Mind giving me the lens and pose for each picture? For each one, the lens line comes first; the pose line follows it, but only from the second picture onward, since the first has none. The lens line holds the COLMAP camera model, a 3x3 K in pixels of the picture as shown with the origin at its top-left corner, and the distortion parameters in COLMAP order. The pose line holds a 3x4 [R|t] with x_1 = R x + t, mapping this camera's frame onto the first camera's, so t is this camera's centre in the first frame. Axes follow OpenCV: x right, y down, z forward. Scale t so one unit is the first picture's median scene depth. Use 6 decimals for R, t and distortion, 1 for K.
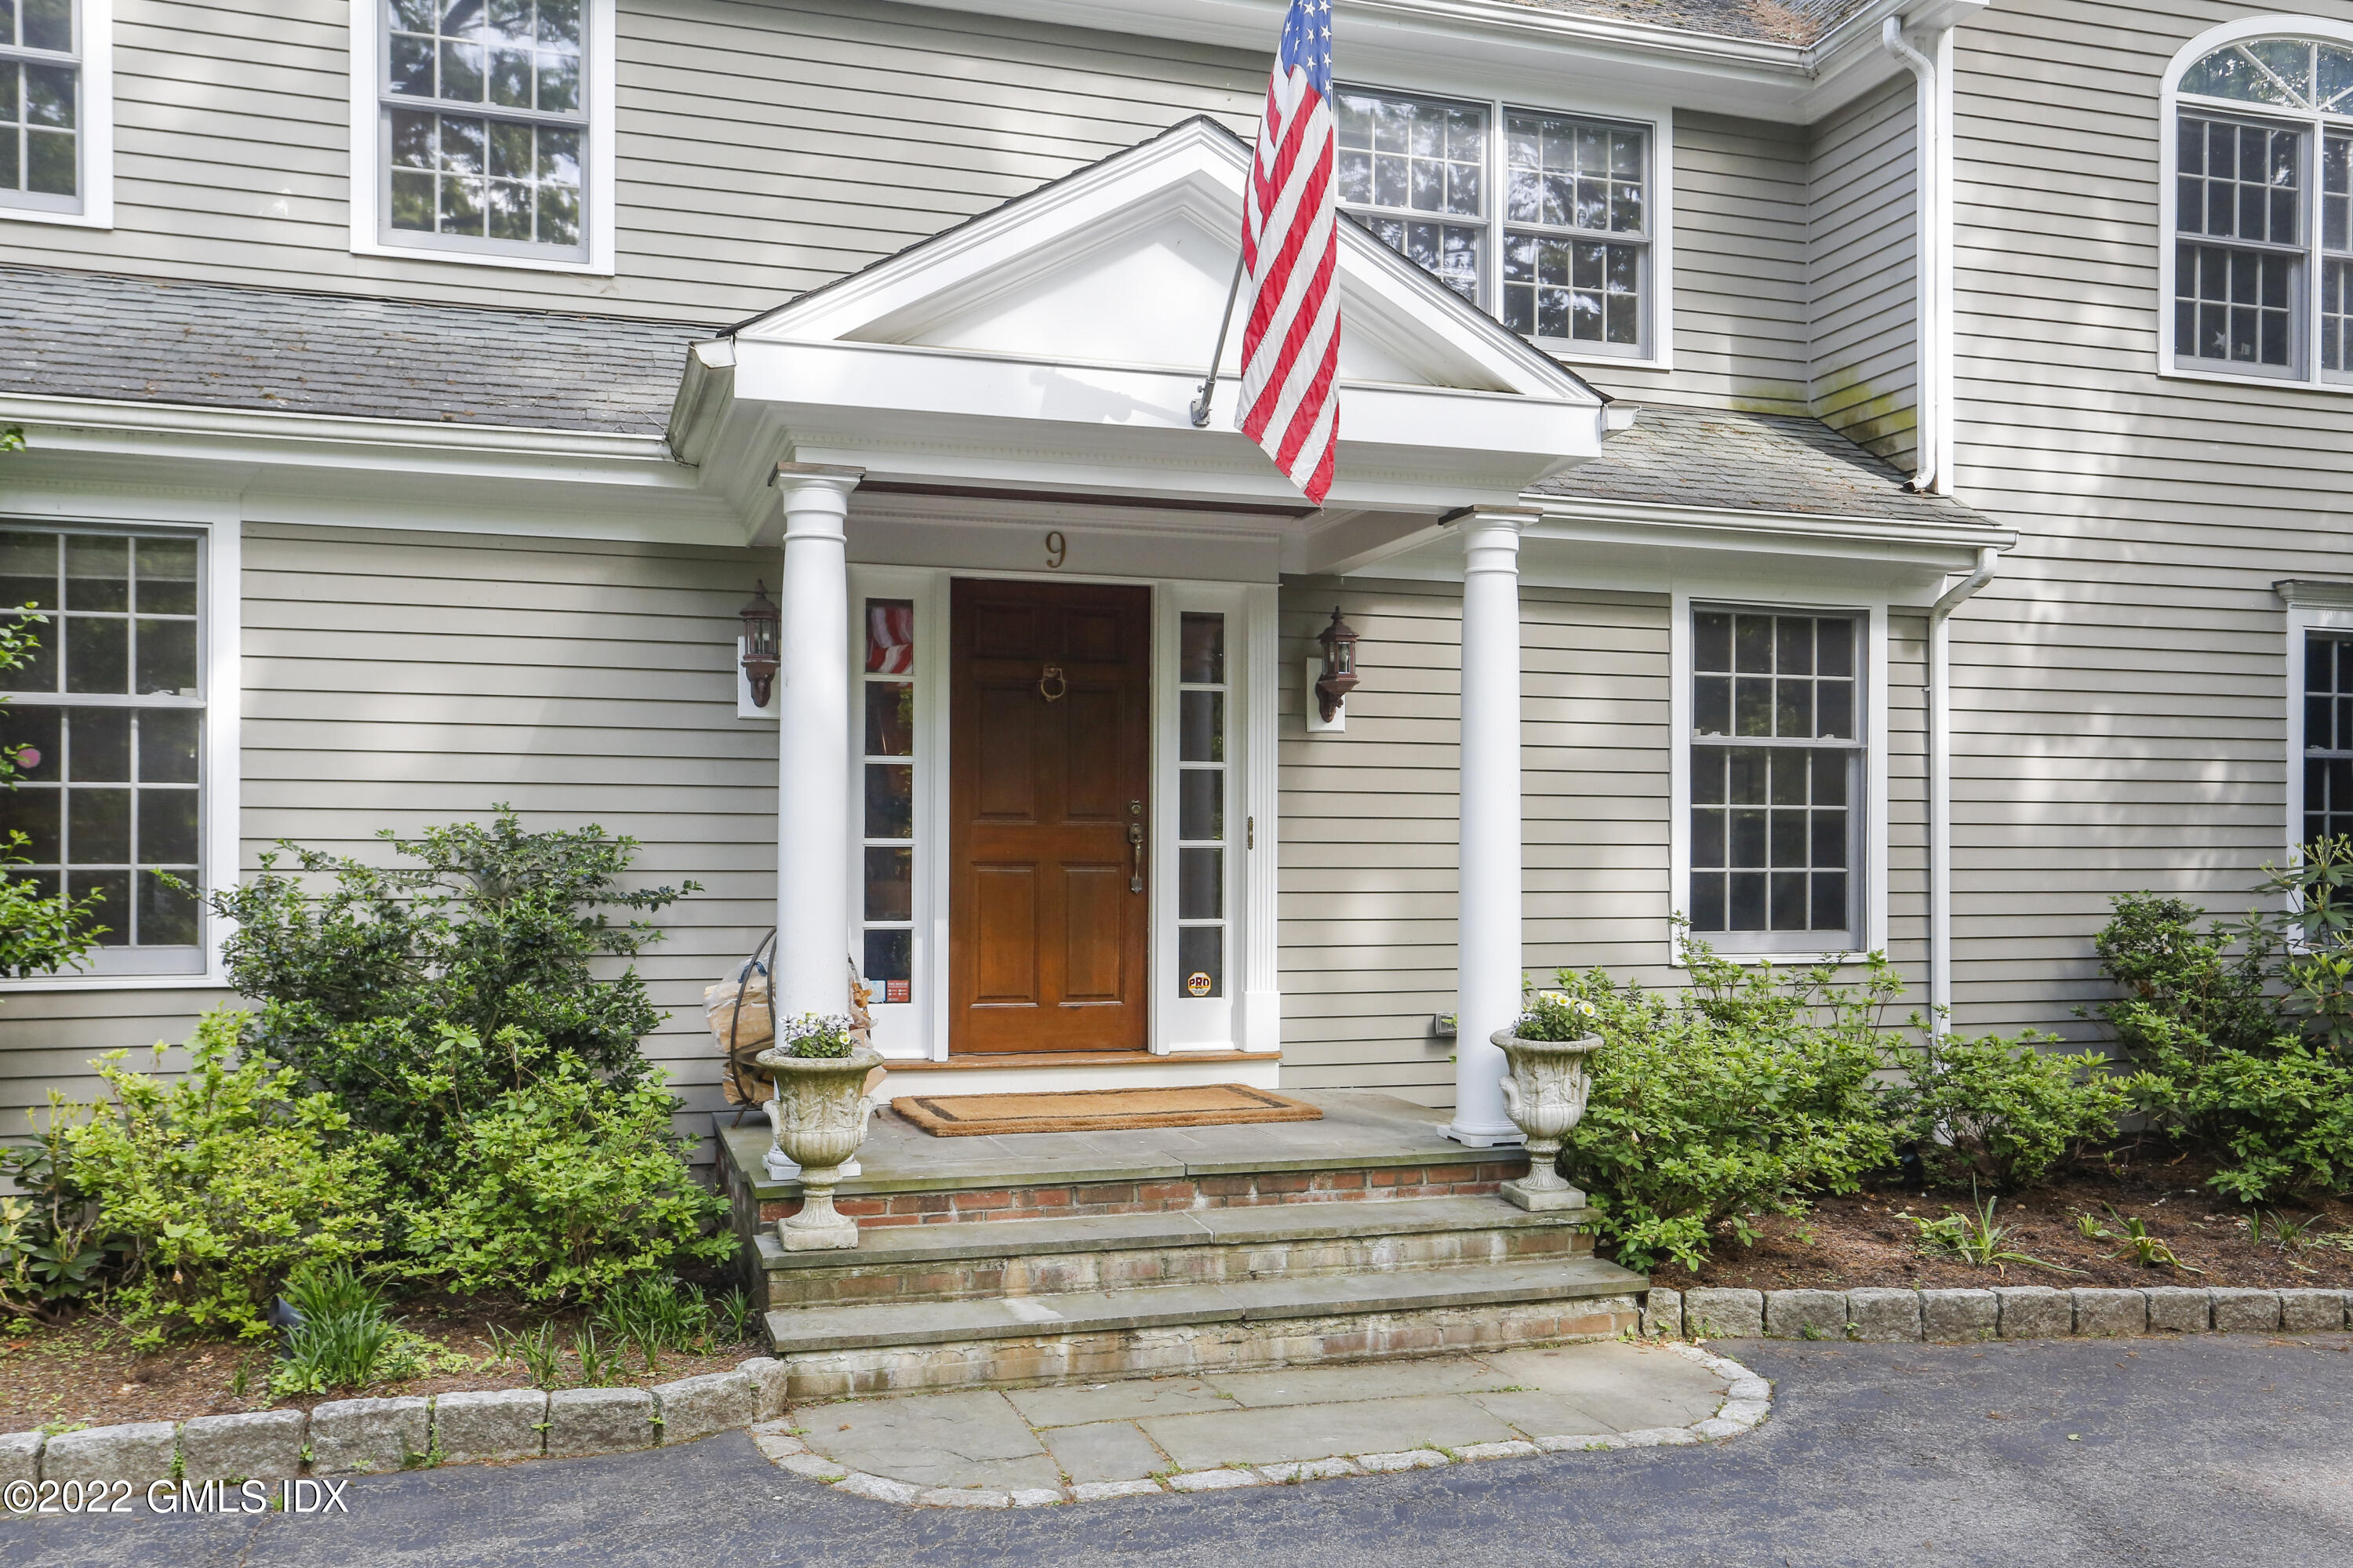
lens RADIAL K [[1884.9, 0, 1176.6], [0, 1884.9, 763.3], [0, 0, 1]] dist [-0.013555, 0.049814]
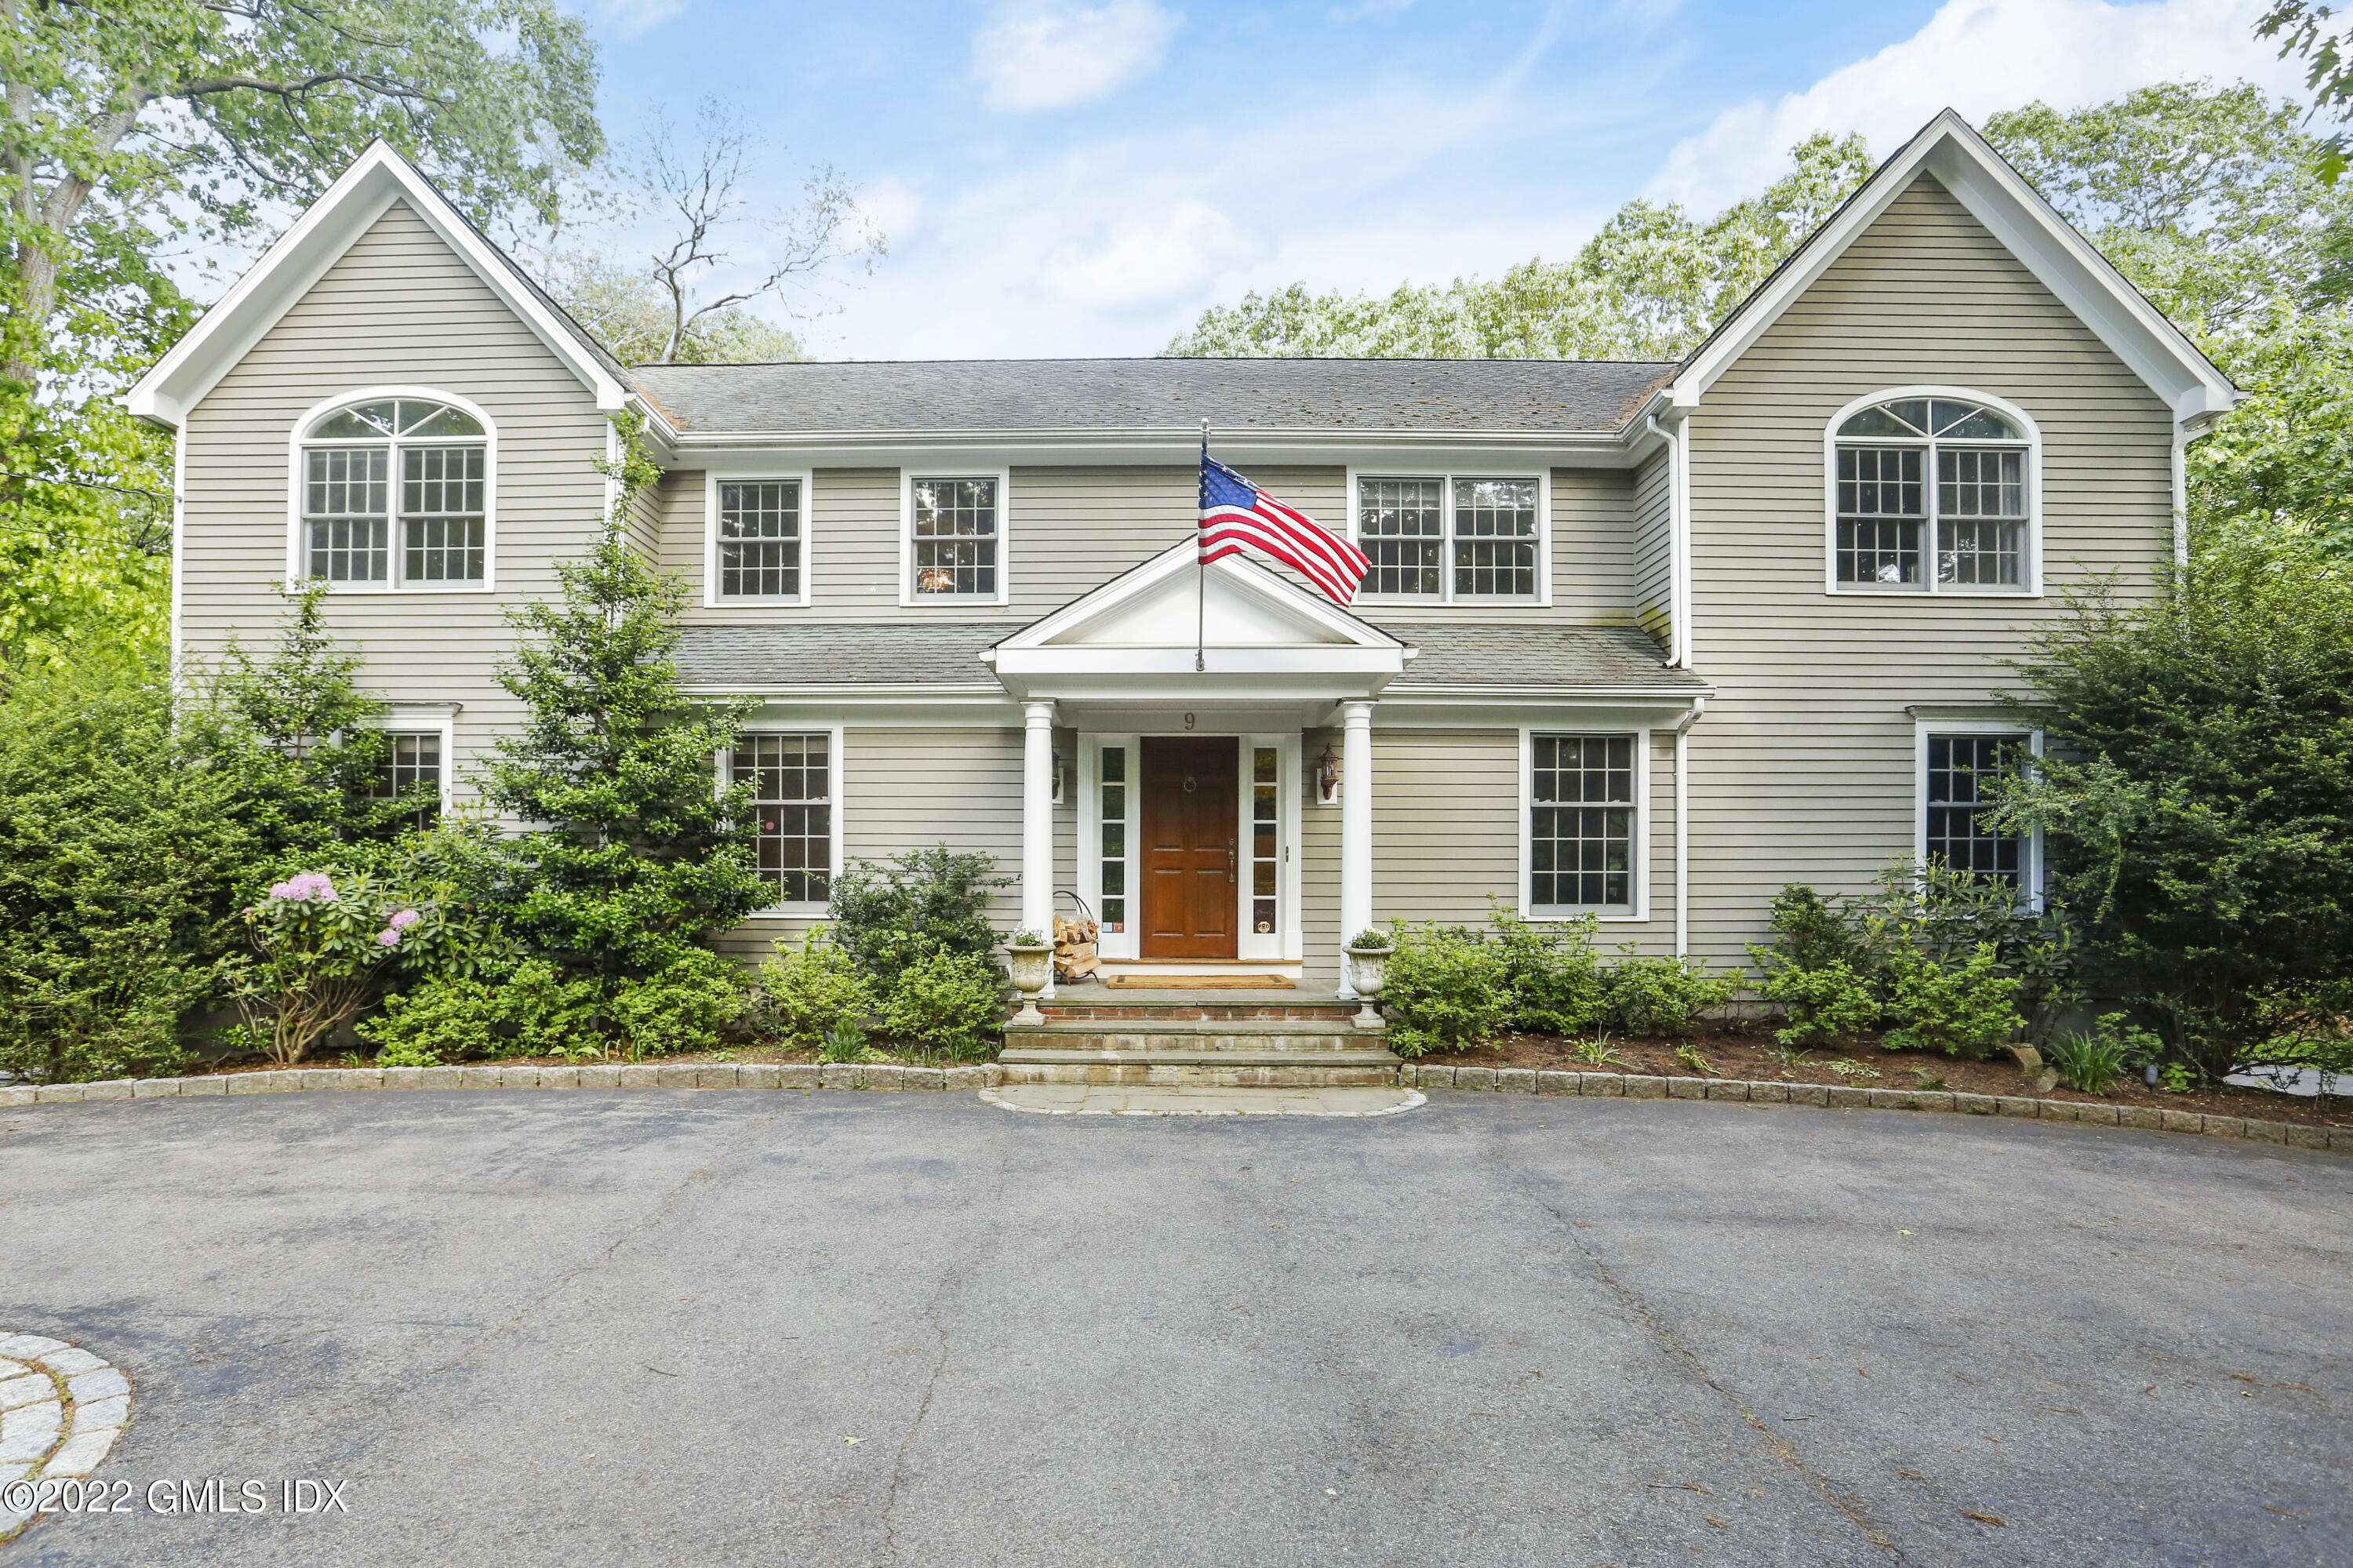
lens RADIAL K [[1164.2, 0, 1192.5], [0, 1164.2, 808.8], [0, 0, 1]] dist [-0.077320, 0.048259]
pose [[0.955309, -0.018762, -0.295014, 0.360833], [0.015424, 0.999788, -0.013639, 0.003537], [0.295208, 0.008479, 0.955396, -0.282703]]
